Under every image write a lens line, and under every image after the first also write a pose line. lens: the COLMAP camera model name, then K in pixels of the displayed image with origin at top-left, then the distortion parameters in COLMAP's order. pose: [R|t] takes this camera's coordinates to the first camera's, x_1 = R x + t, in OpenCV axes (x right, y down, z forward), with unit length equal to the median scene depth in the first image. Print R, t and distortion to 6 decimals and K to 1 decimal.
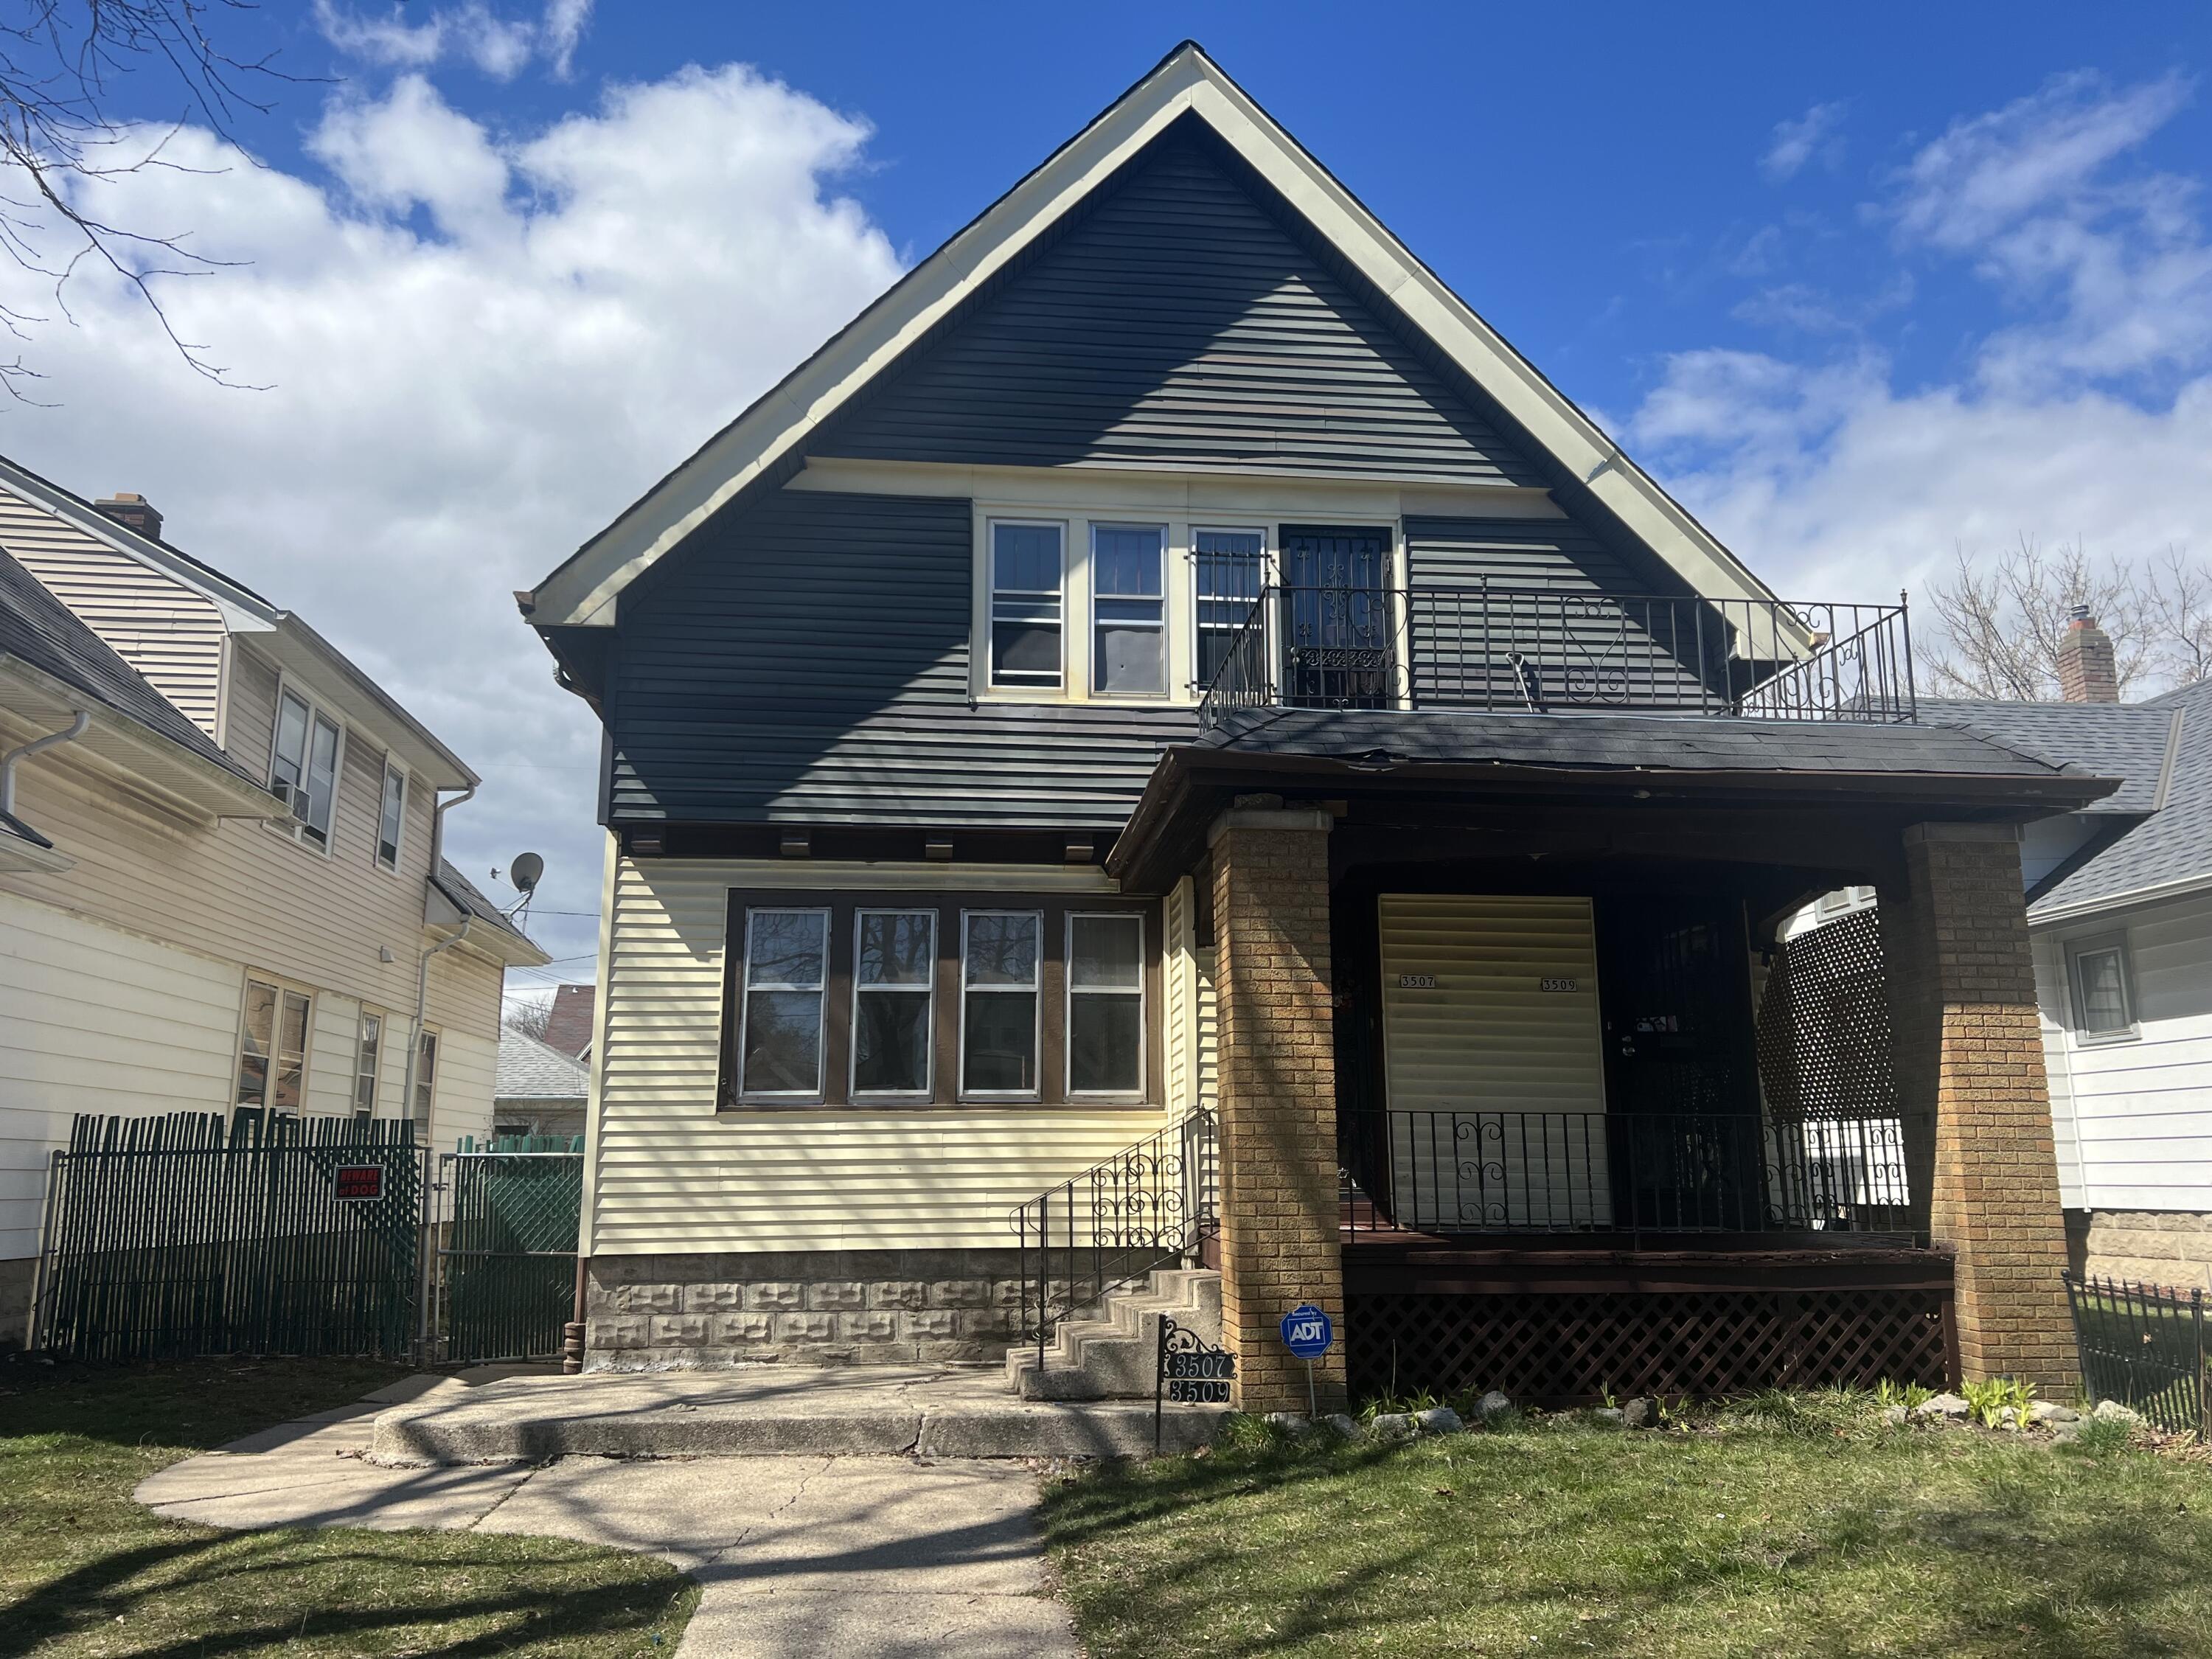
lens RADIAL K [[1637.4, 0, 1133.8], [0, 1637.4, 844.3], [0, 0, 1]] dist [0.054838, -0.065015]
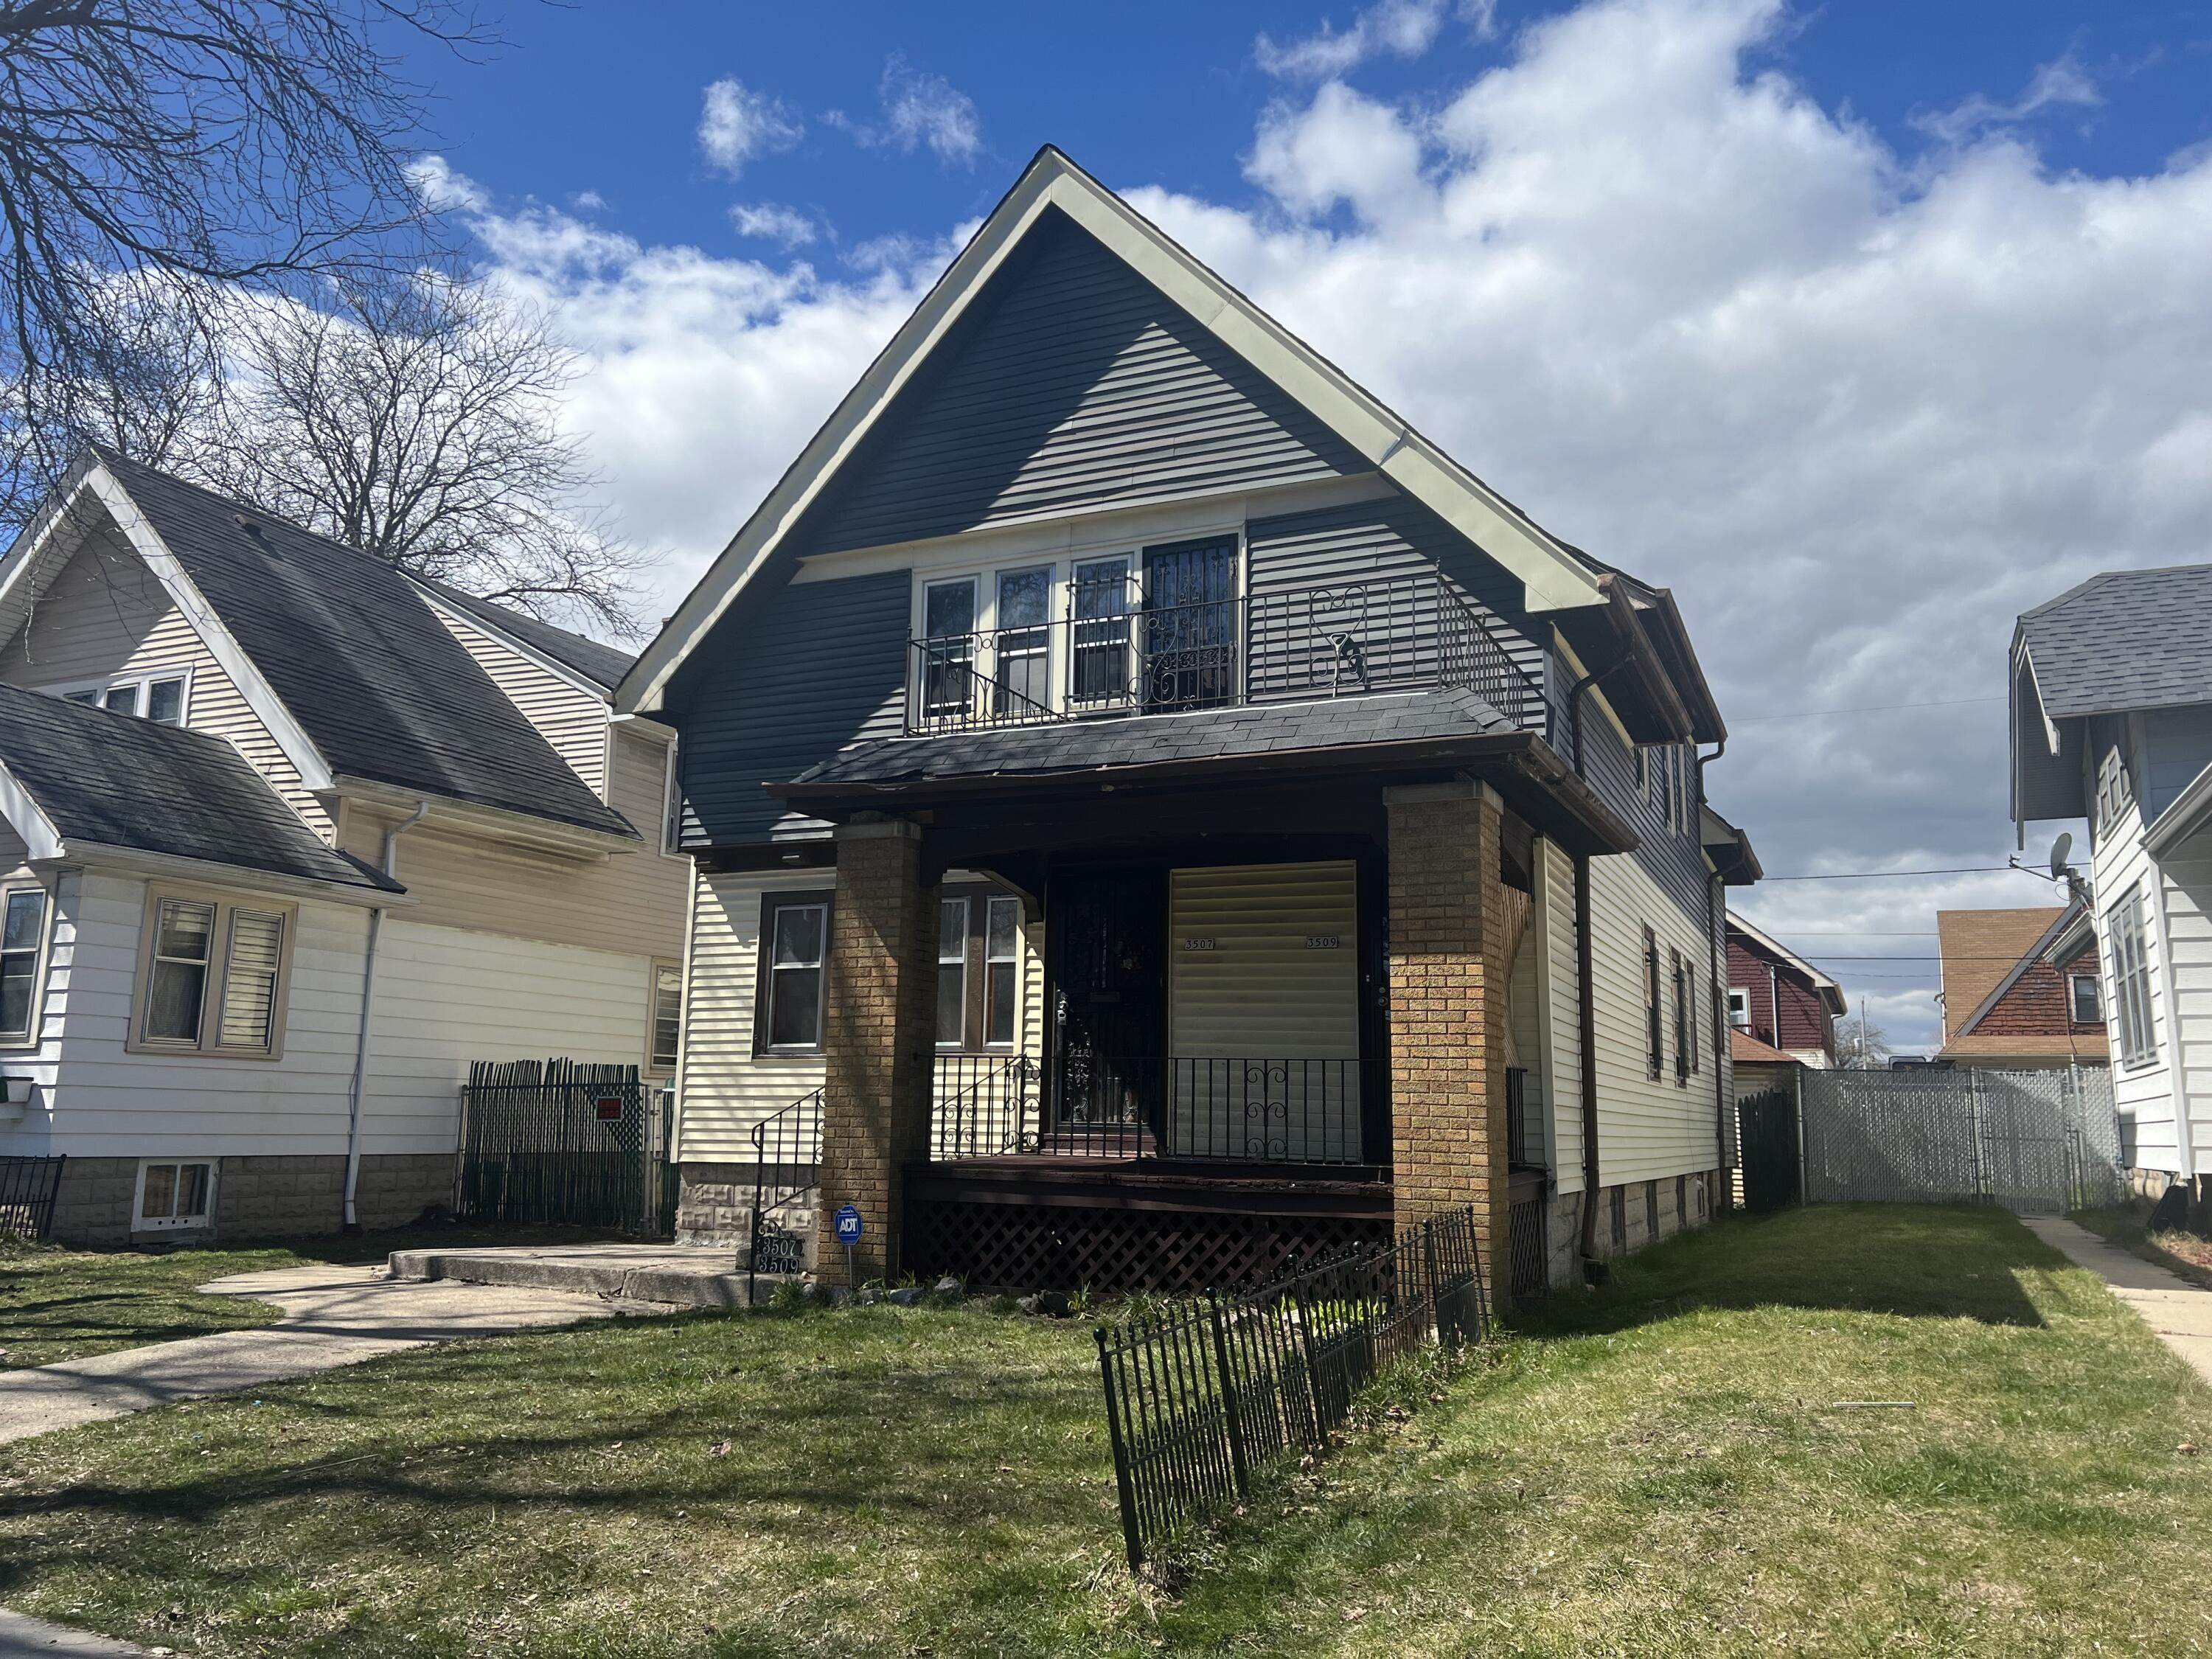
lens RADIAL K [[1637.4, 0, 1099.7], [0, 1637.4, 847.4], [0, 0, 1]] dist [0.054838, -0.065015]
pose [[0.860318, -0.066531, -0.505397, 0.672344], [0.082220, 0.996576, 0.008769, 0.000724], [0.503083, -0.049098, 0.862842, -0.010791]]
